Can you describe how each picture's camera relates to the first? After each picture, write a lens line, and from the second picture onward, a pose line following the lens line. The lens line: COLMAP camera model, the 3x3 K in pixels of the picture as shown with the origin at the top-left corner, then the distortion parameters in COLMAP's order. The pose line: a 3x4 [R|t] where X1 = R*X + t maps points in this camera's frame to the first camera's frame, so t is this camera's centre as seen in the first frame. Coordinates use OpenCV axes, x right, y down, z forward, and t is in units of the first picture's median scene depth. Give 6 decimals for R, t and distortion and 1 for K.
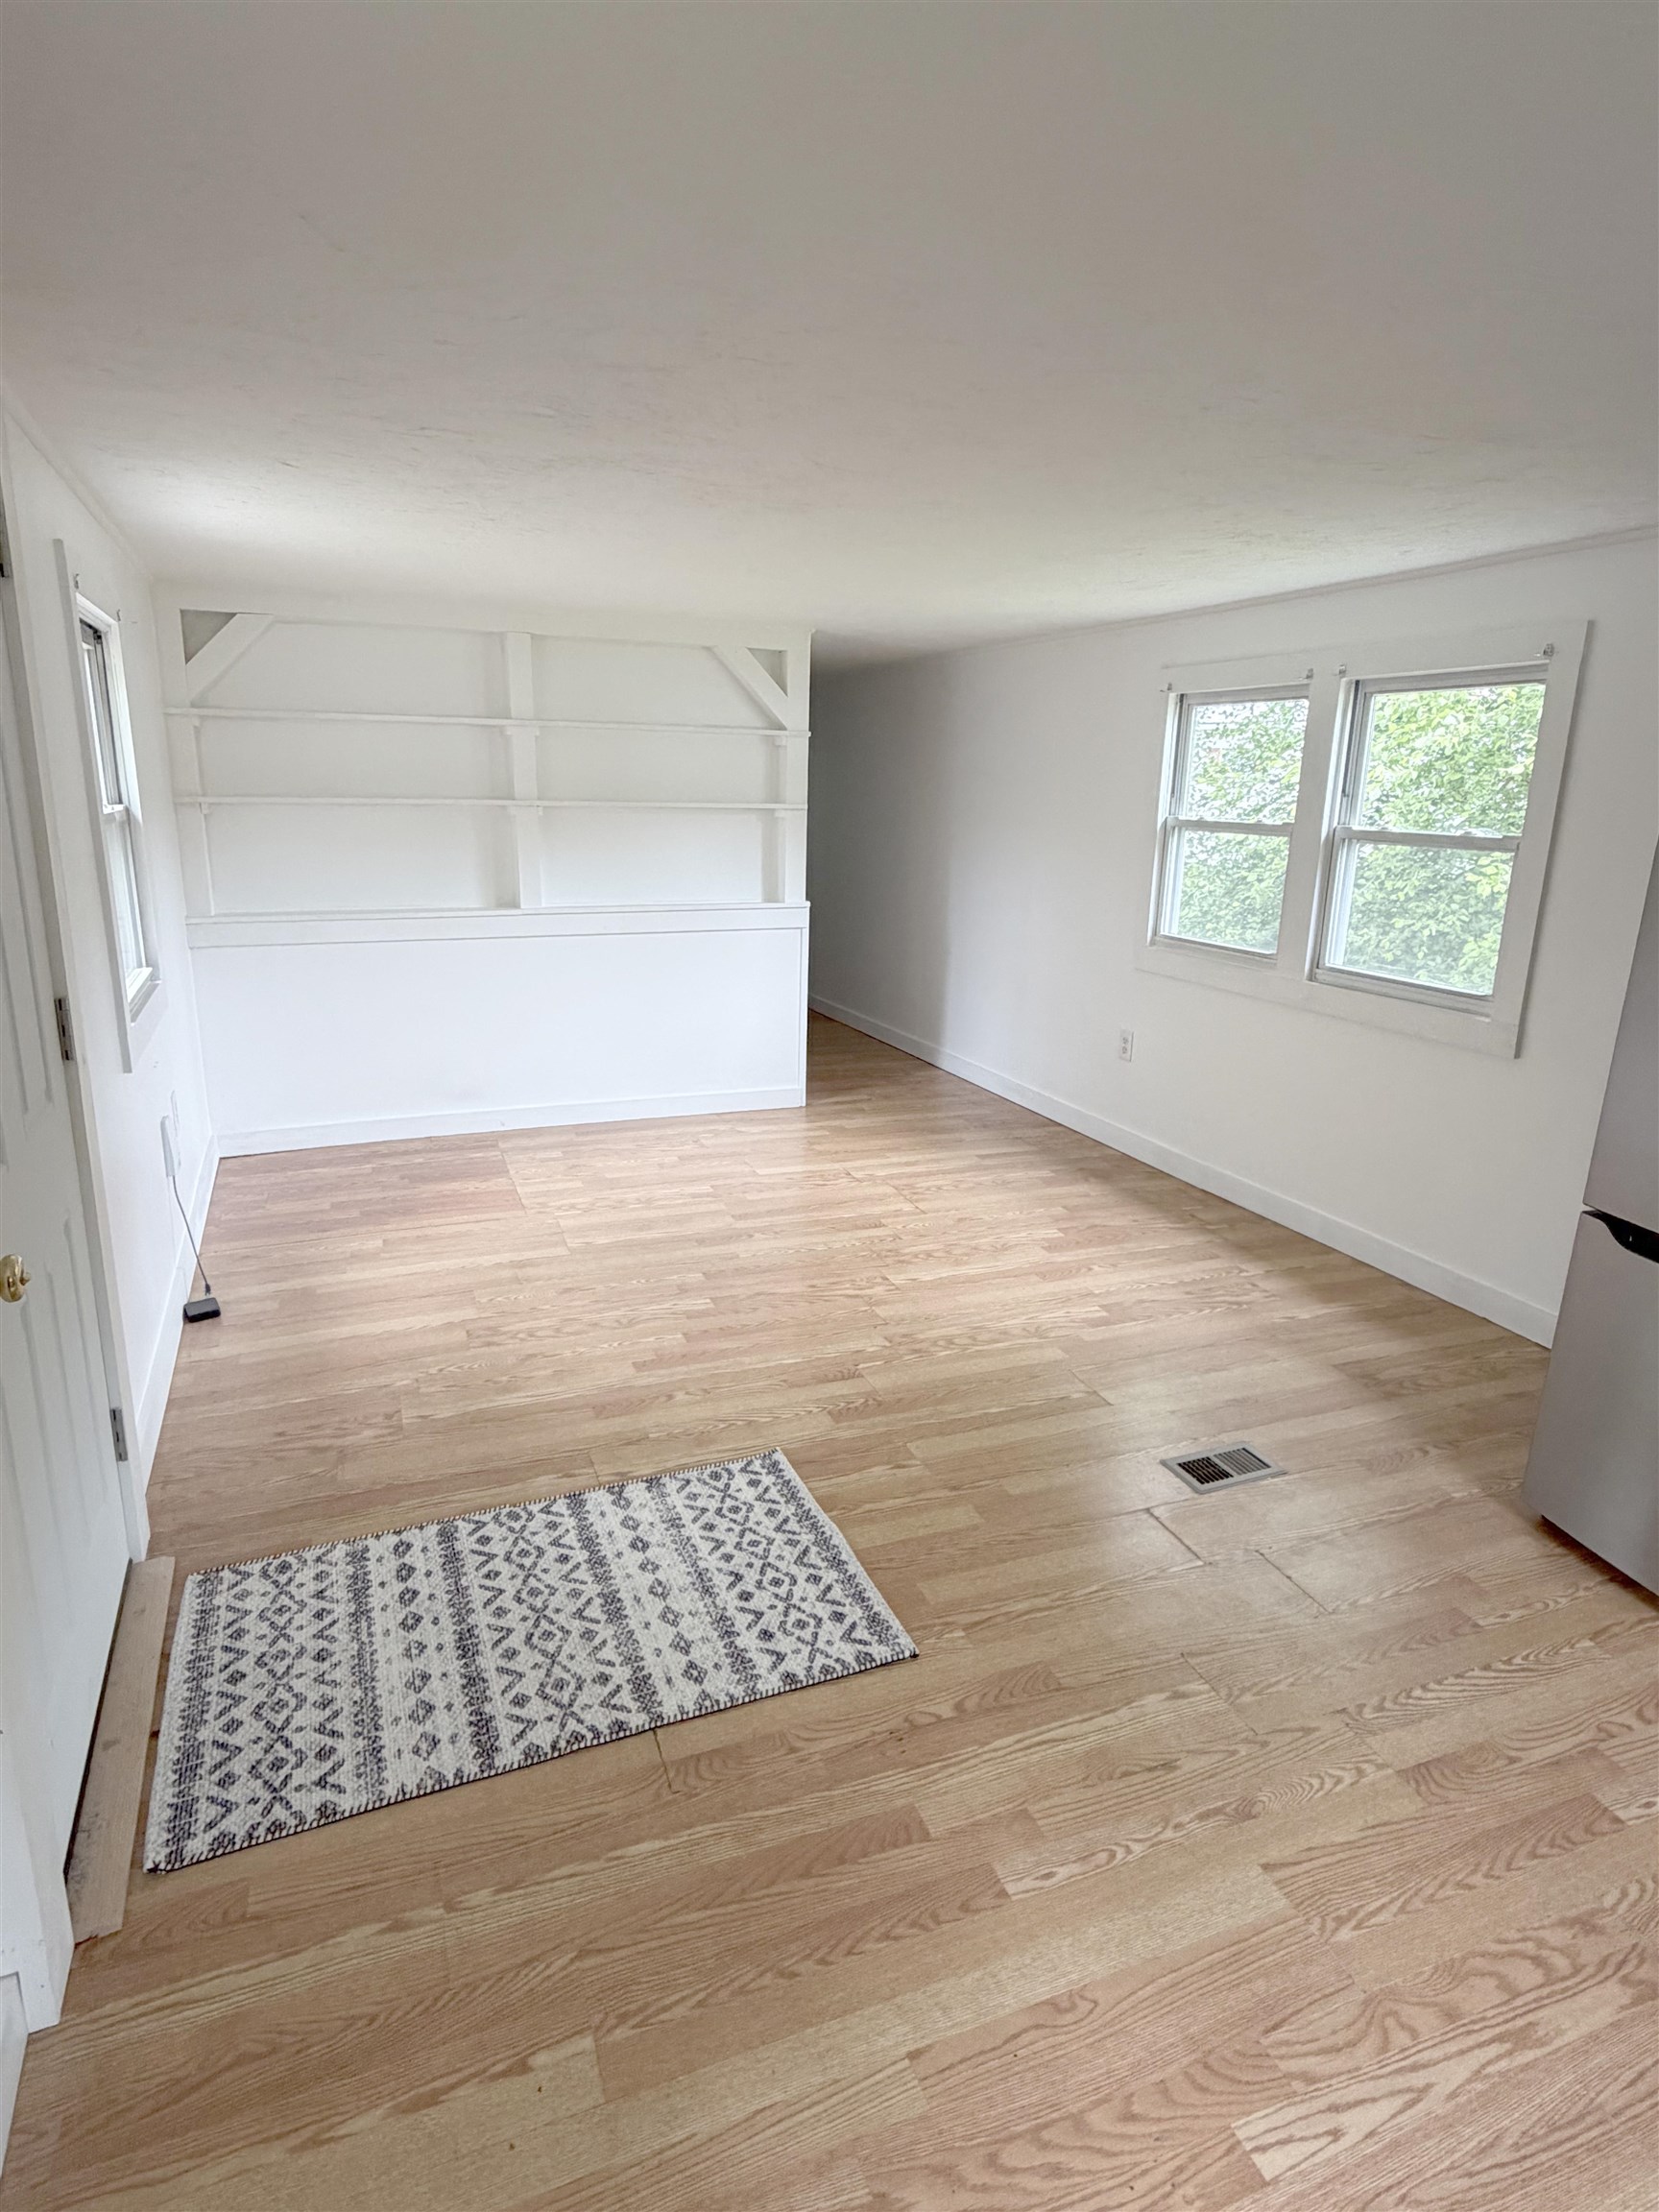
lens RADIAL K [[1218.9, 0, 833.2], [0, 1218.9, 1100.0], [0, 0, 1]] dist [-0.001609, 0.000452]
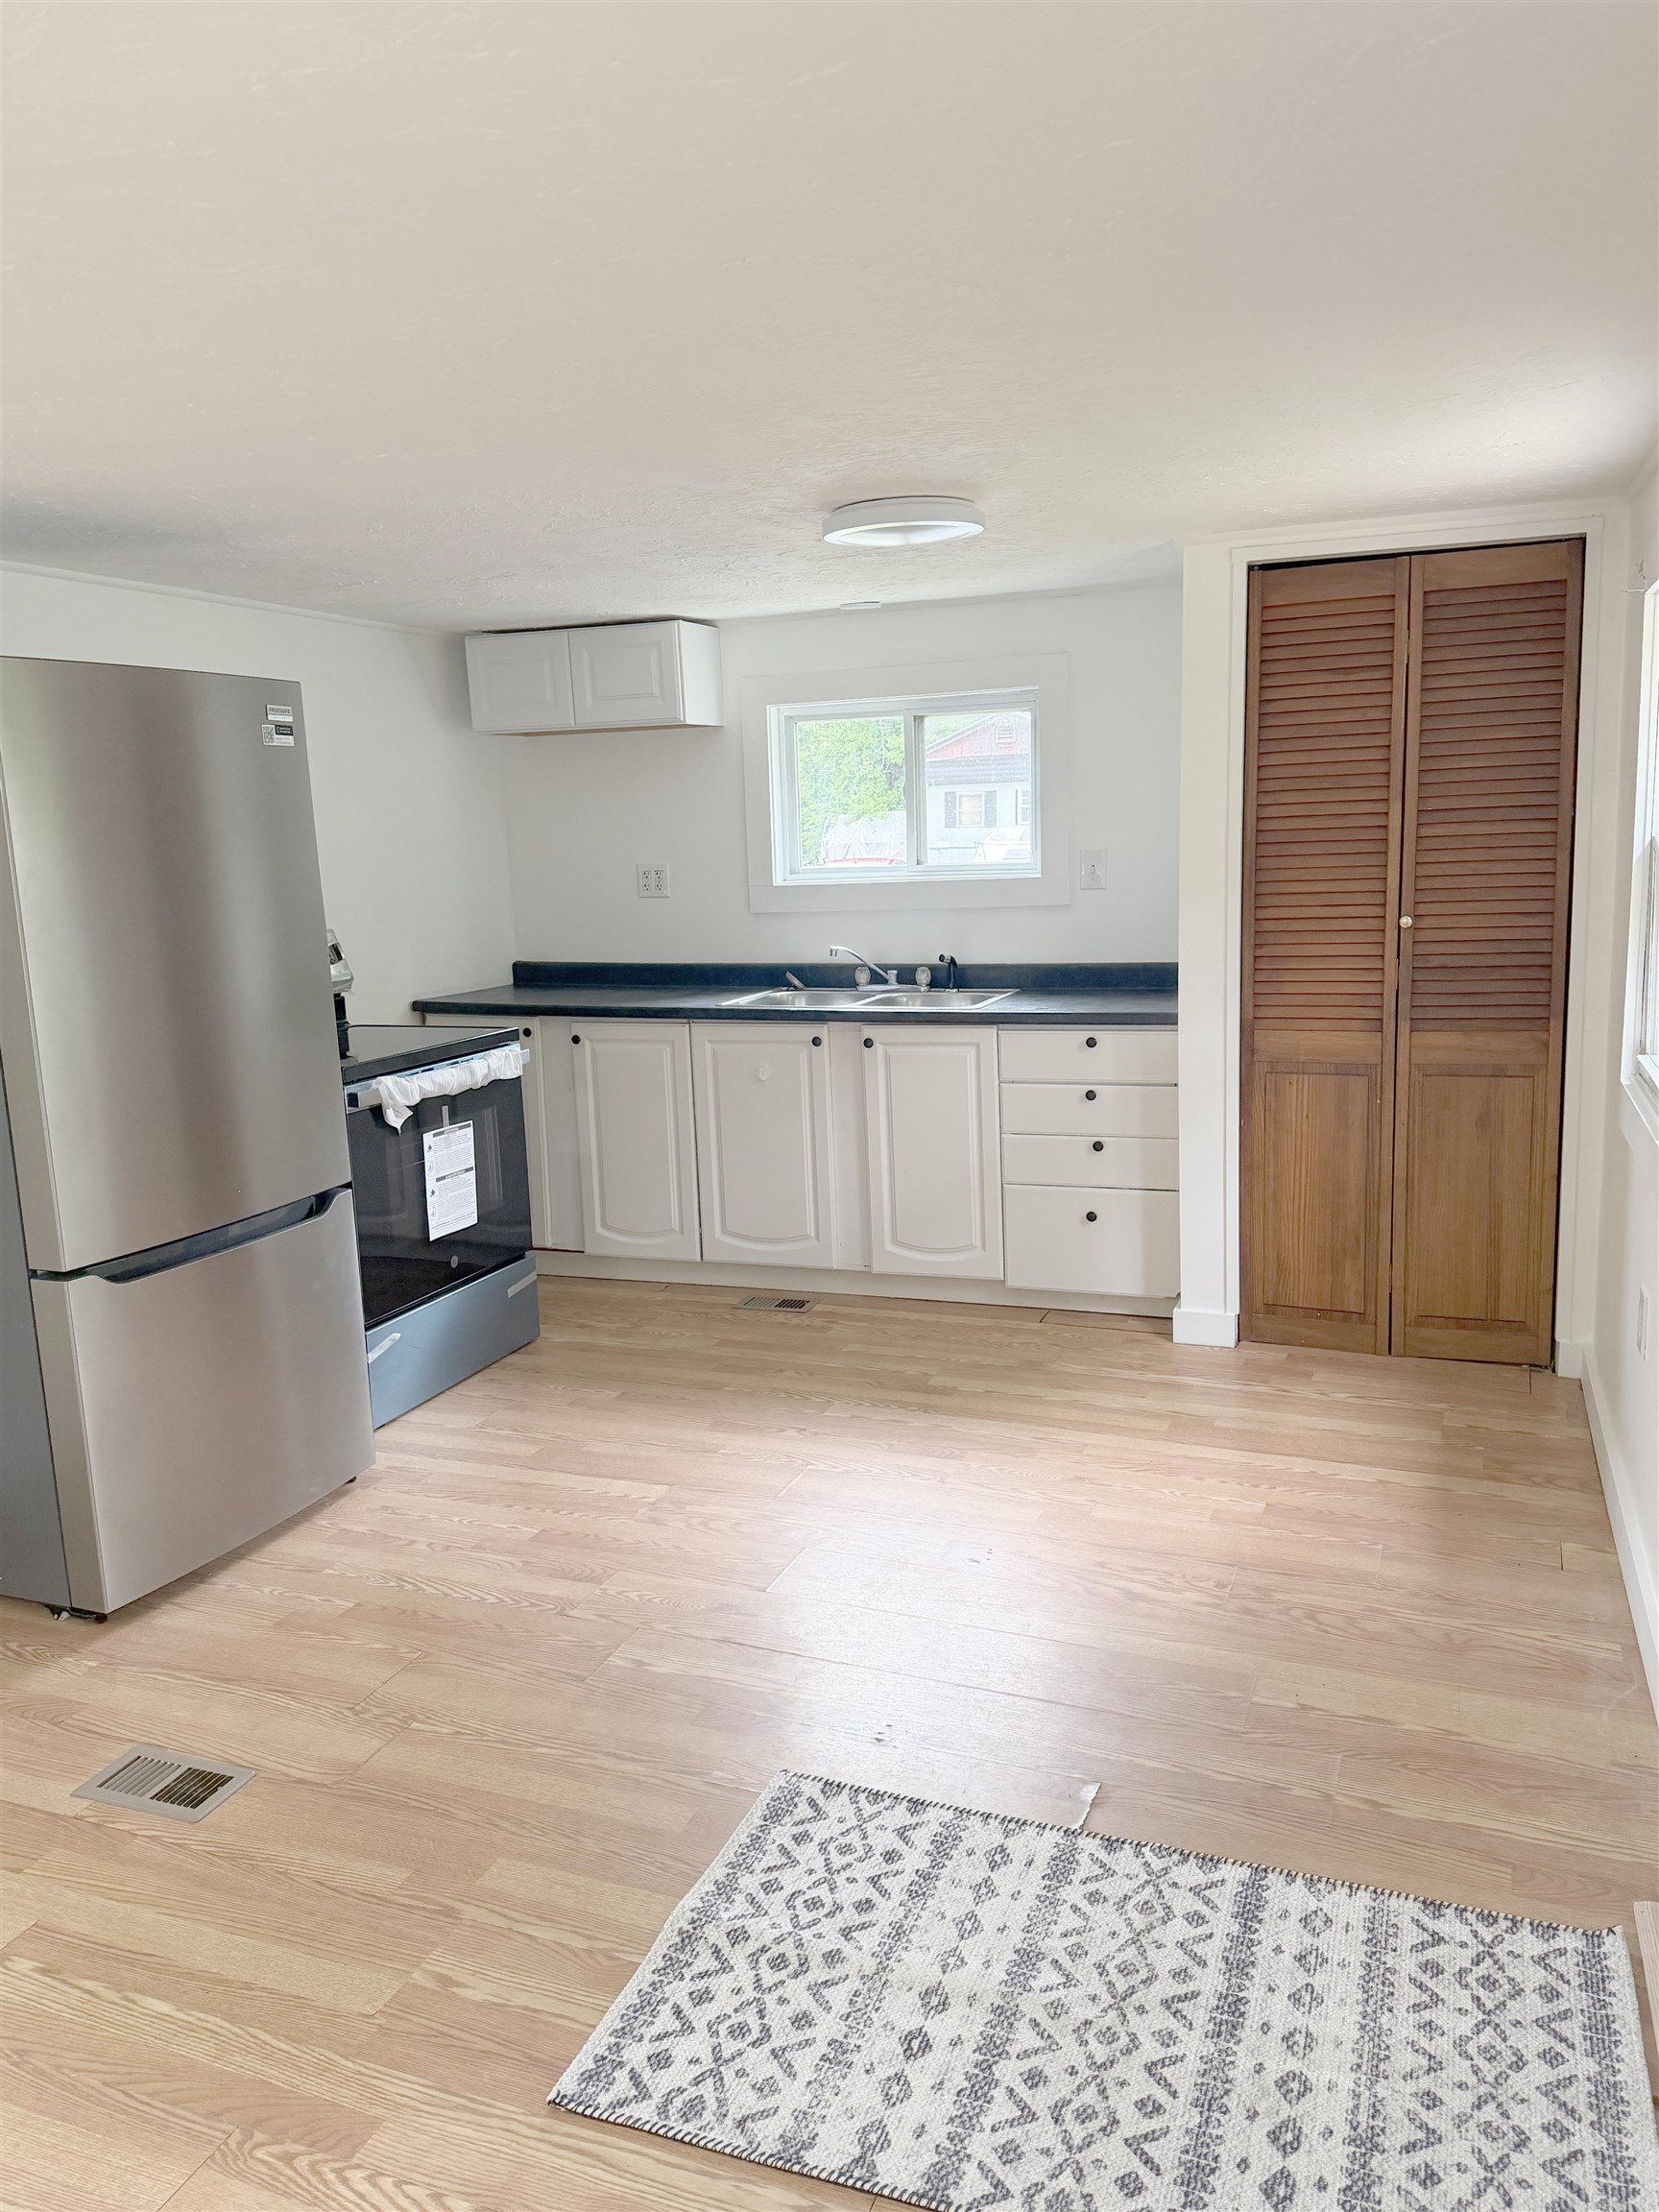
lens RADIAL K [[1634.4, 0, 829.5], [0, 1634.4, 1106.0], [0, 0, 1]] dist [0.074556, -0.092142]
pose [[-0.725557, -0.120775, 0.677481, -0.535026], [0.188096, 0.912184, 0.364060, -0.317596], [-0.661957, 0.391577, -0.639125, 1.159744]]
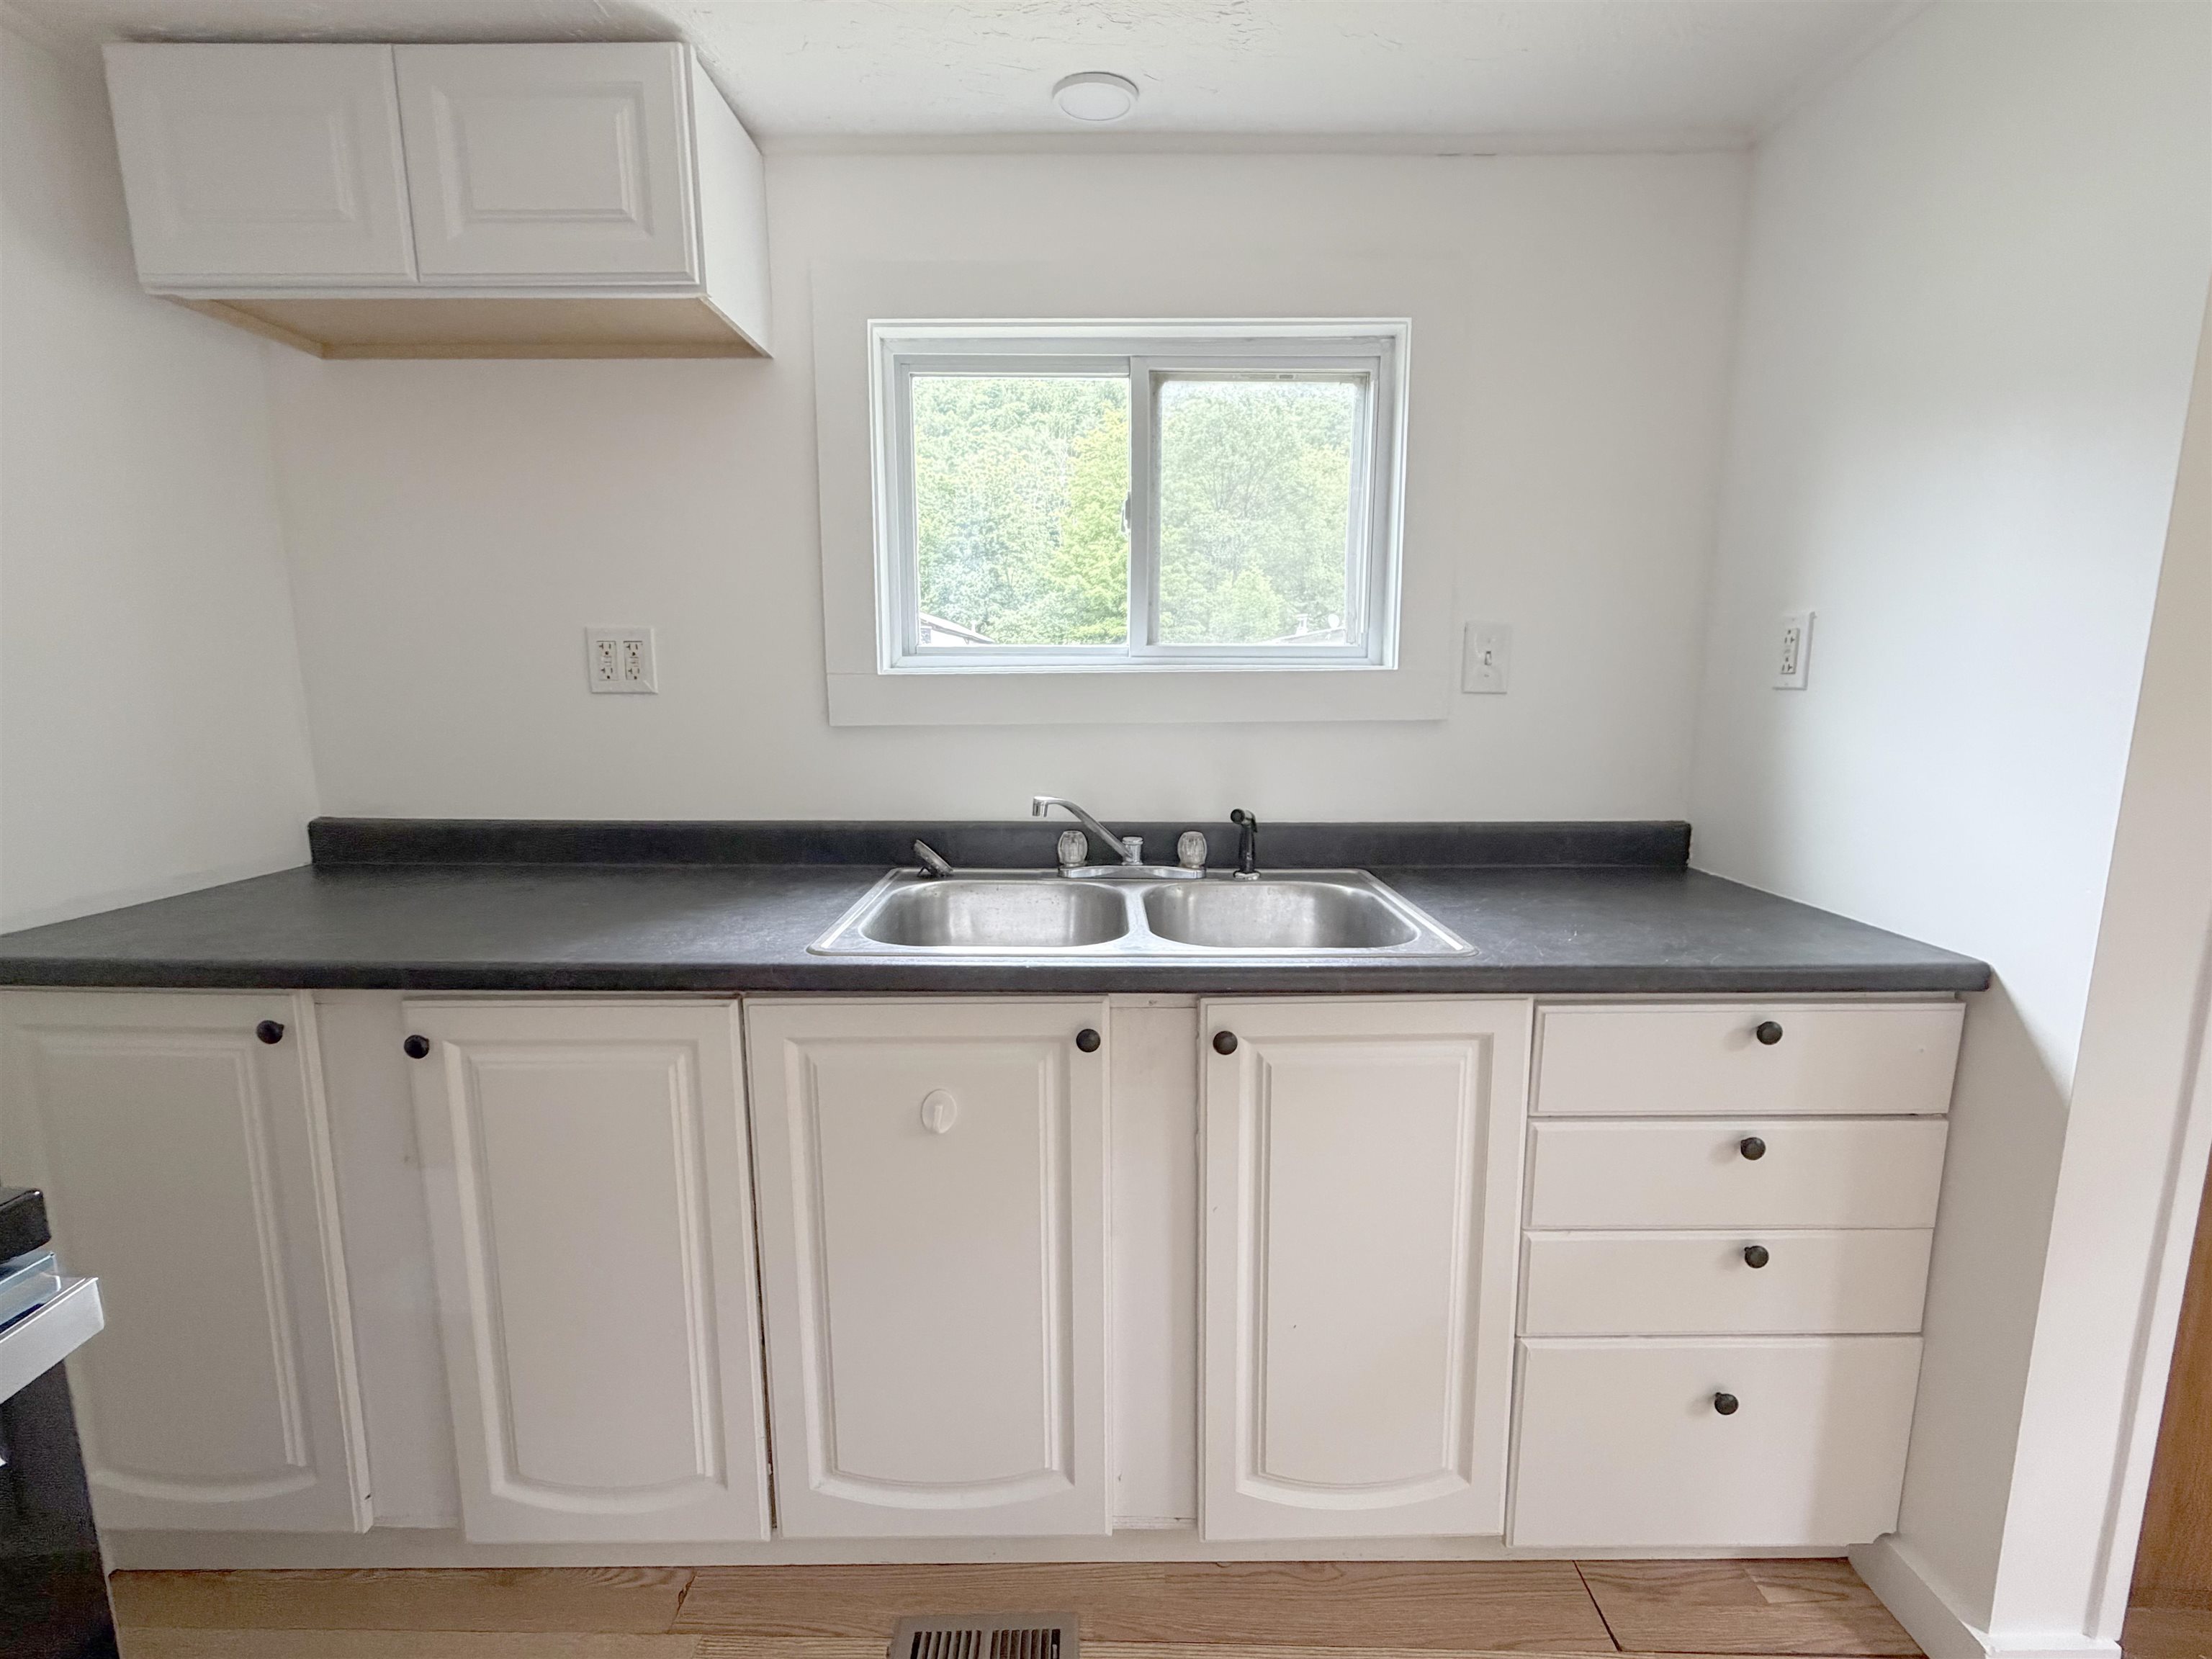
lens RADIAL K [[994.0, 0, 1103.8], [0, 994.0, 824.7], [0, 0, 1]] dist [-0.001578, -0.000828]
pose [[-0.922484, -0.085546, 0.376438, 0.498936], [0.073102, 0.918783, 0.387935, -0.002967], [-0.379051, 0.385382, -0.841309, 0.355742]]
